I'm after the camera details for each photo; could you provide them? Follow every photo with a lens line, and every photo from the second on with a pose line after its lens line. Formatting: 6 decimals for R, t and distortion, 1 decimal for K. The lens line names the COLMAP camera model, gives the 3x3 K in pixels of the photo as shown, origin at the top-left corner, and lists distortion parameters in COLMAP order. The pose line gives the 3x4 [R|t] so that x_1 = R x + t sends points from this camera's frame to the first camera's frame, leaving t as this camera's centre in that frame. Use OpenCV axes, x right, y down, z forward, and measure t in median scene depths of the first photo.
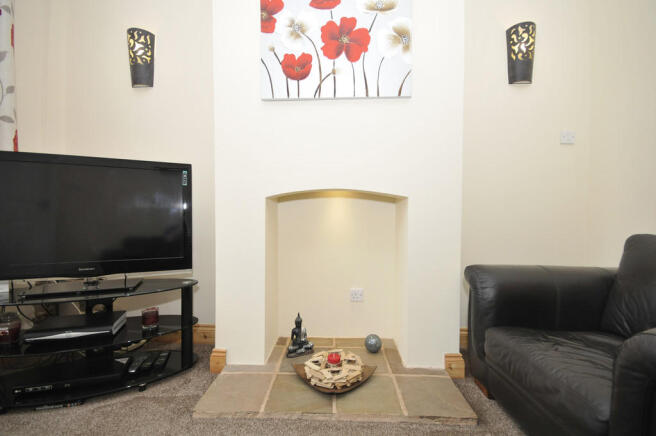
lens RADIAL K [[288.3, 0, 327.7], [0, 288.3, 221.9], [0, 0, 1]] dist [0.002359, -0.000367]
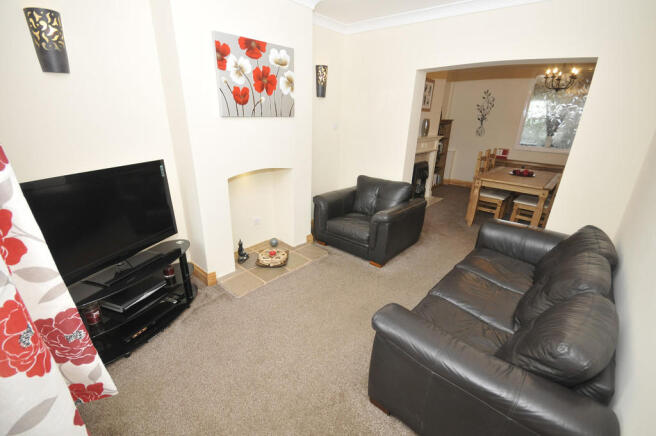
lens RADIAL K [[288.3, 0, 327.7], [0, 288.3, 221.9], [0, 0, 1]] dist [0.002359, -0.000367]
pose [[0.640403, -0.256456, 0.723957, -1.130888], [-0.009939, 0.939759, 0.341694, -0.433015], [-0.767974, -0.226017, 0.599276, -0.475814]]
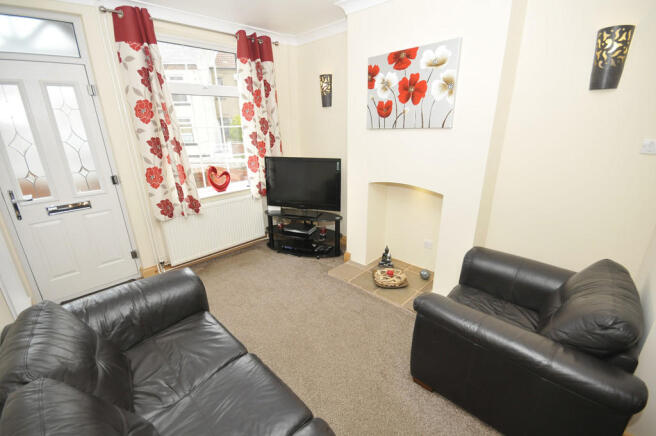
lens RADIAL K [[288.3, 0, 327.7], [0, 288.3, 221.9], [0, 0, 1]] dist [0.002359, -0.000367]
pose [[0.734391, 0.205652, -0.646820, 0.867148], [0.000508, 0.952825, 0.303520, -0.422961], [0.678726, -0.223231, 0.699642, -0.538797]]
